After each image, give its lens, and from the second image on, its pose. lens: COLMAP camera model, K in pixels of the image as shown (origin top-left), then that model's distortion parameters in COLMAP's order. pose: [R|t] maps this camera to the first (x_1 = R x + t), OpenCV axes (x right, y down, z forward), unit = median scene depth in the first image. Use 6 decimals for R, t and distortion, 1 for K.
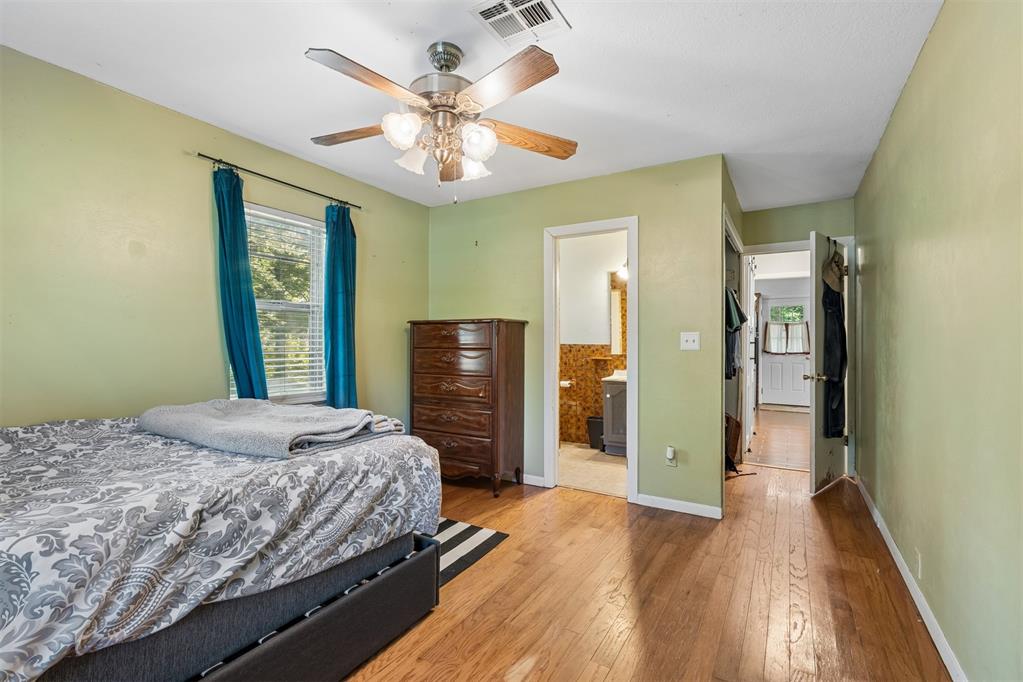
lens RADIAL K [[468.8, 0, 512.1], [0, 468.8, 341.6], [0, 0, 1]] dist [0.003012, 0.001111]
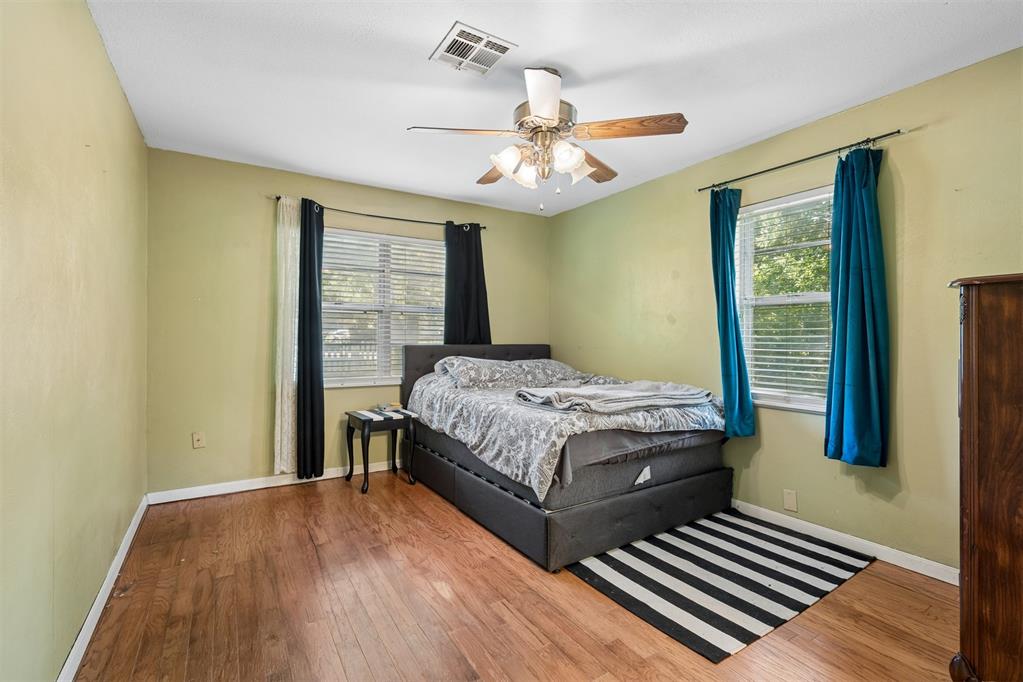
lens RADIAL K [[468.8, 0, 513.0], [0, 468.8, 338.9], [0, 0, 1]] dist [0.003012, 0.001111]
pose [[-0.463980, 0.001319, -0.885845, 0.898419], [-0.001052, 0.999997, 0.002040, 0.002682], [0.885845, 0.001879, -0.463978, 1.476735]]
